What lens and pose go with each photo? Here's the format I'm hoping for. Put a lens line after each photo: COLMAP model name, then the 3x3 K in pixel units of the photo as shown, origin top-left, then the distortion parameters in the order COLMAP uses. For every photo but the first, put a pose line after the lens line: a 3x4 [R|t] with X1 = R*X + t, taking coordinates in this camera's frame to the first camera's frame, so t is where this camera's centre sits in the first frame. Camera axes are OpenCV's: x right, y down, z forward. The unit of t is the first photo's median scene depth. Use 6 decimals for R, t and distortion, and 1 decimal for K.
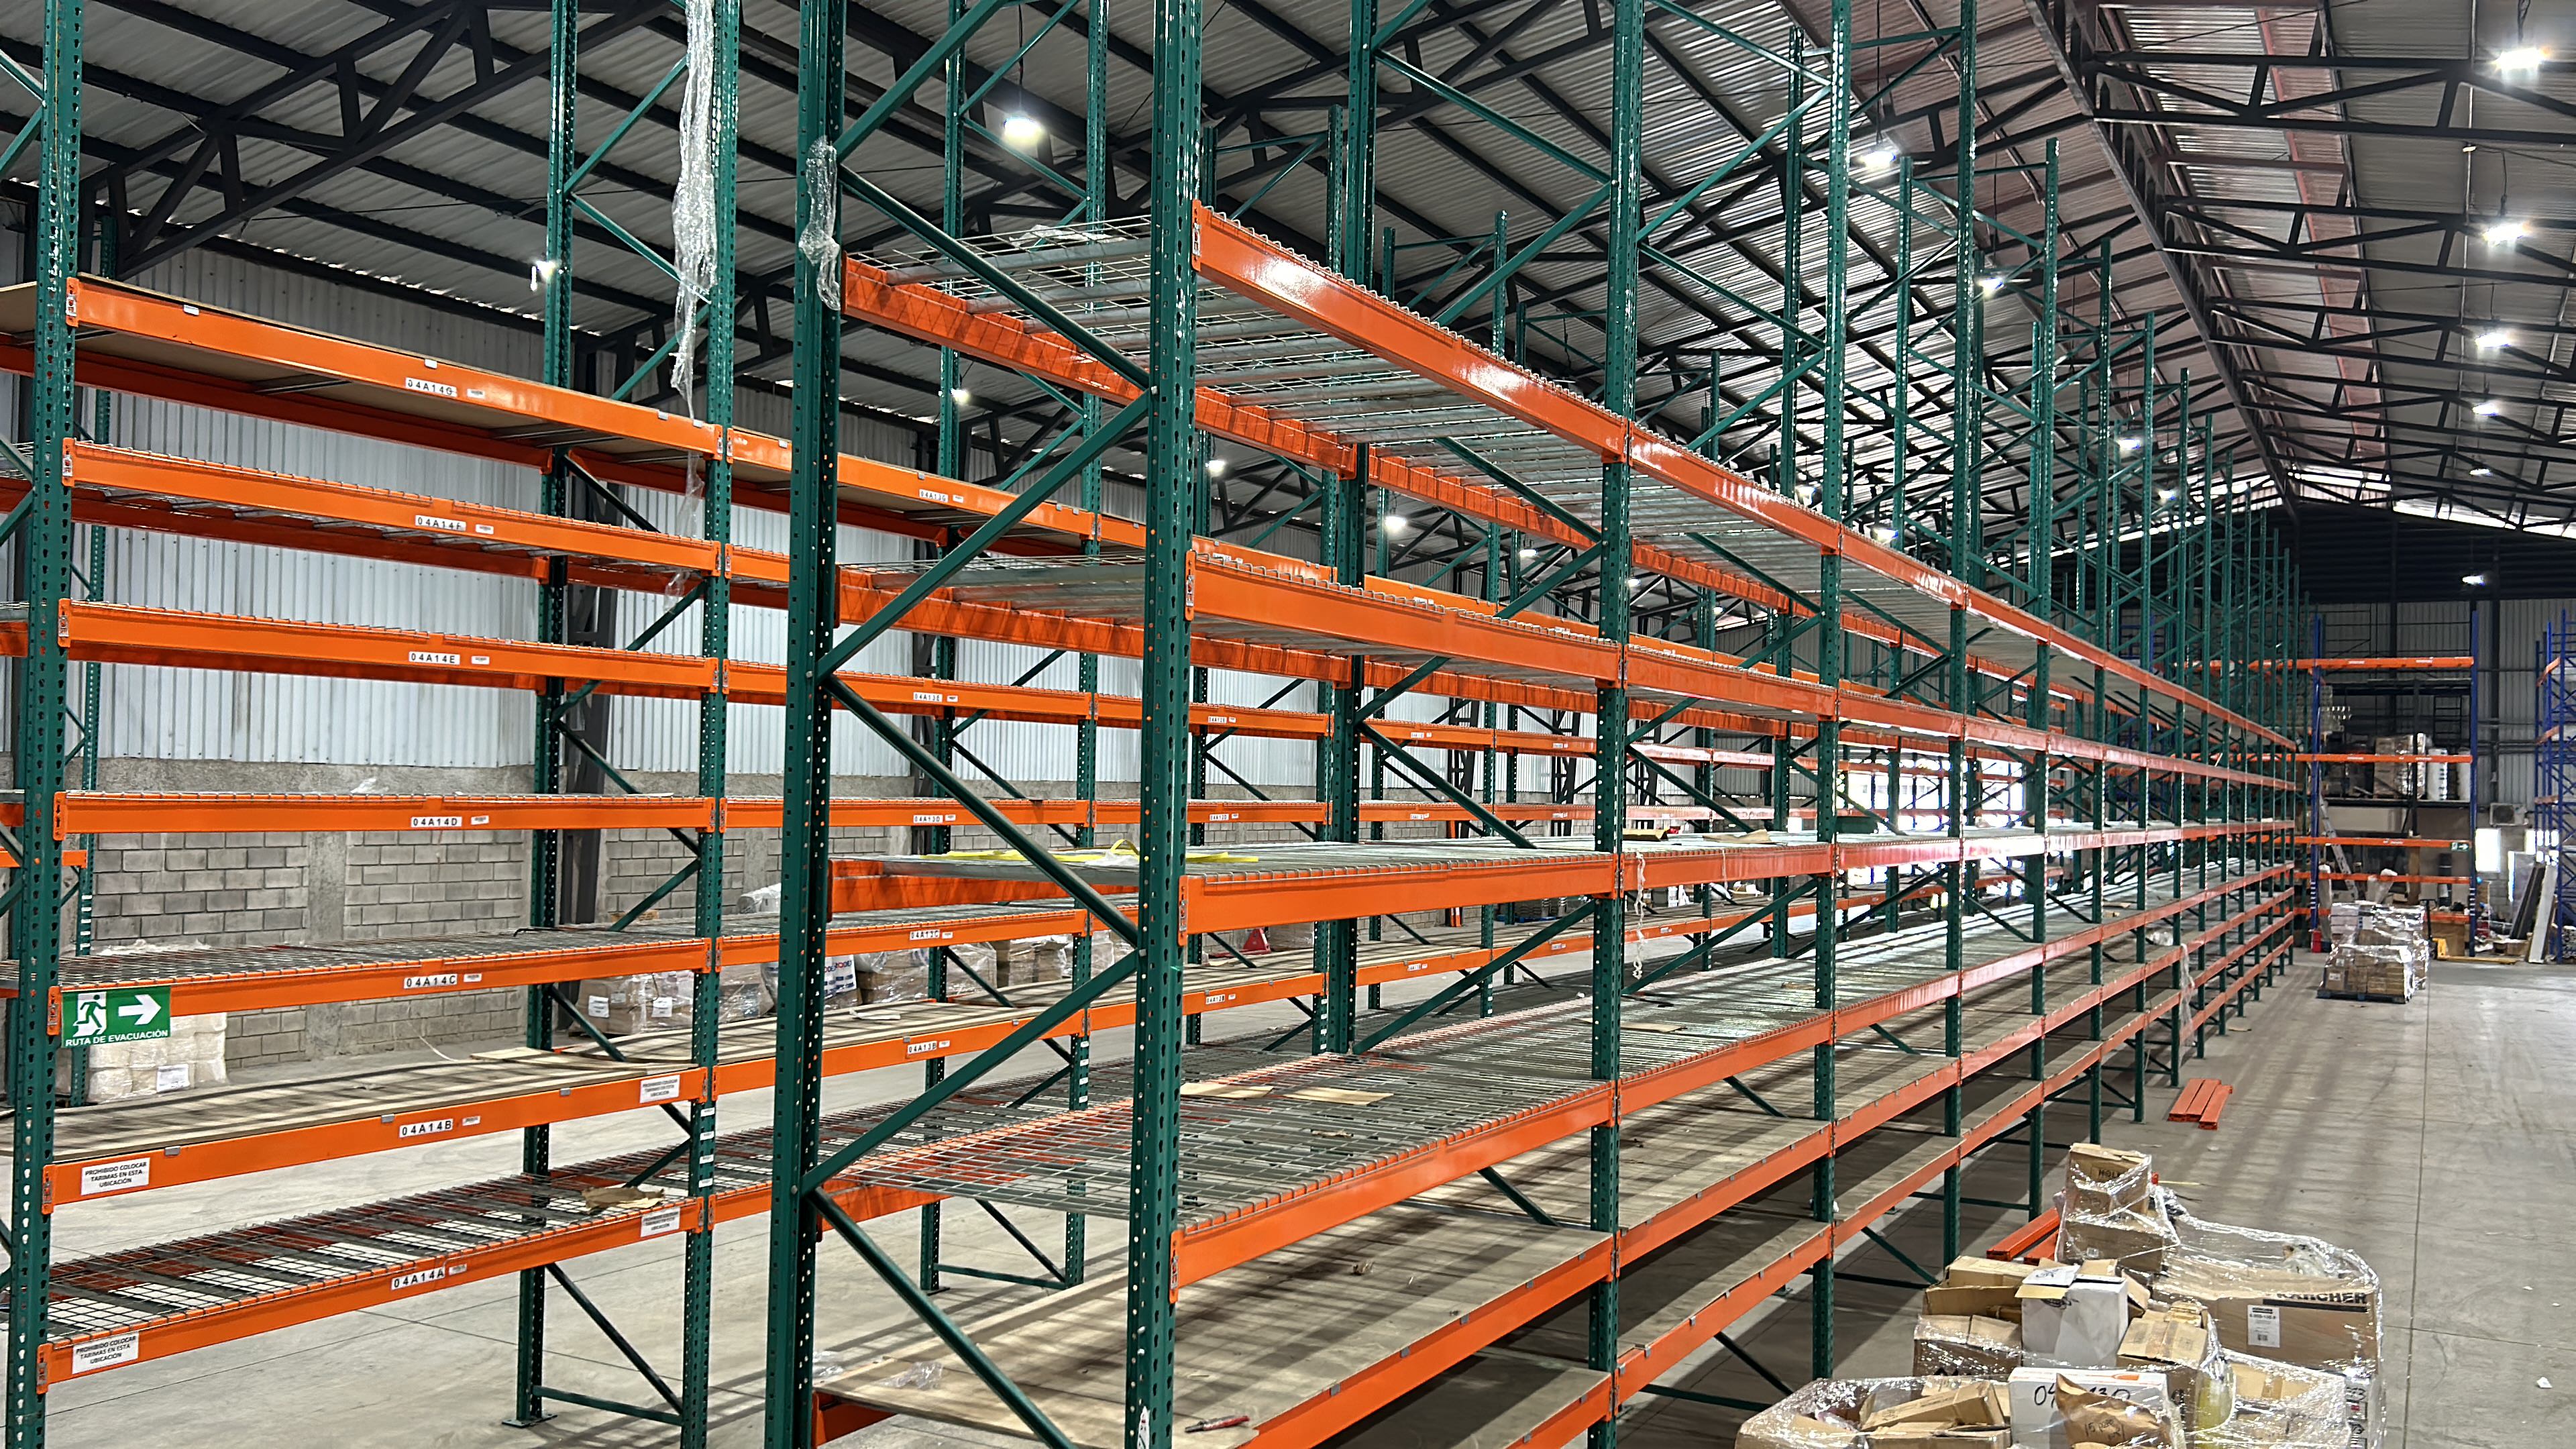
lens RADIAL K [[2027.4, 0, 1284.9], [0, 2027.4, 744.7], [0, 0, 1]] dist [0.064914, -0.076398]
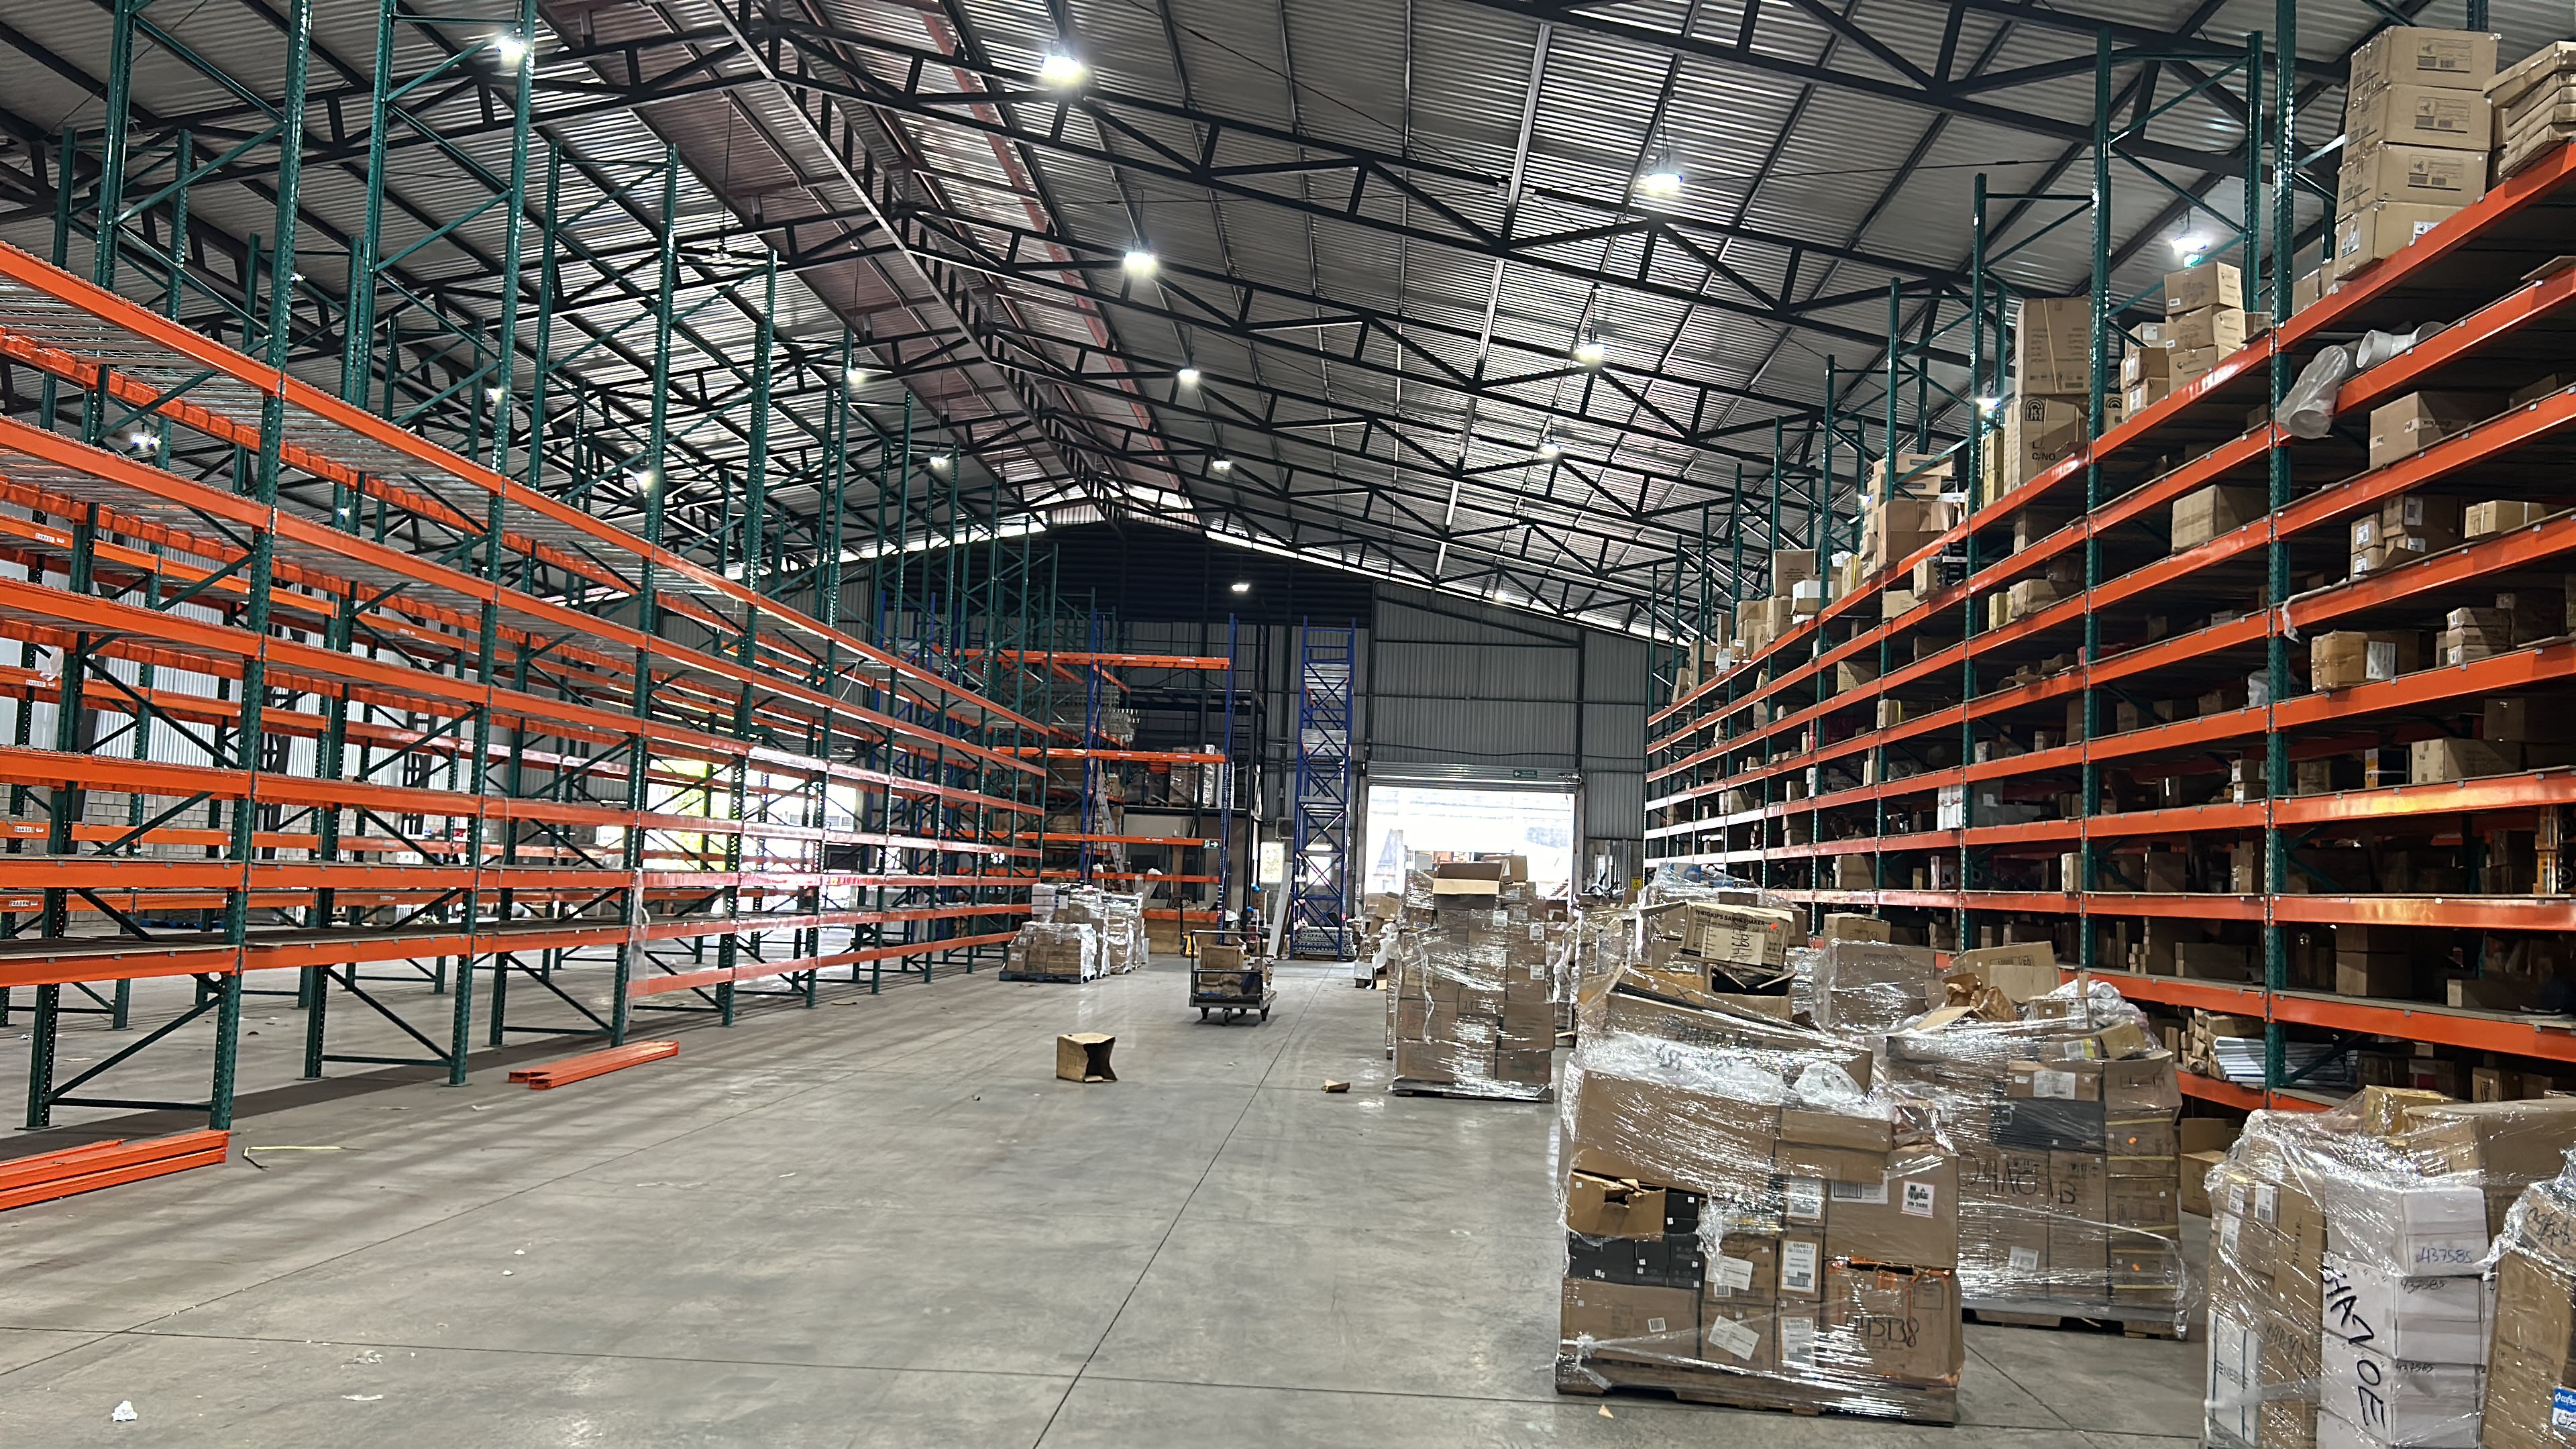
lens RADIAL K [[2027.4, 0, 1288.2], [0, 2027.4, 749.4], [0, 0, 1]] dist [0.064914, -0.076398]
pose [[0.892954, 0.044841, 0.447909, 0.262984], [-0.032167, 0.998839, -0.035868, 0.061544], [-0.448997, 0.017620, 0.893359, 0.160032]]
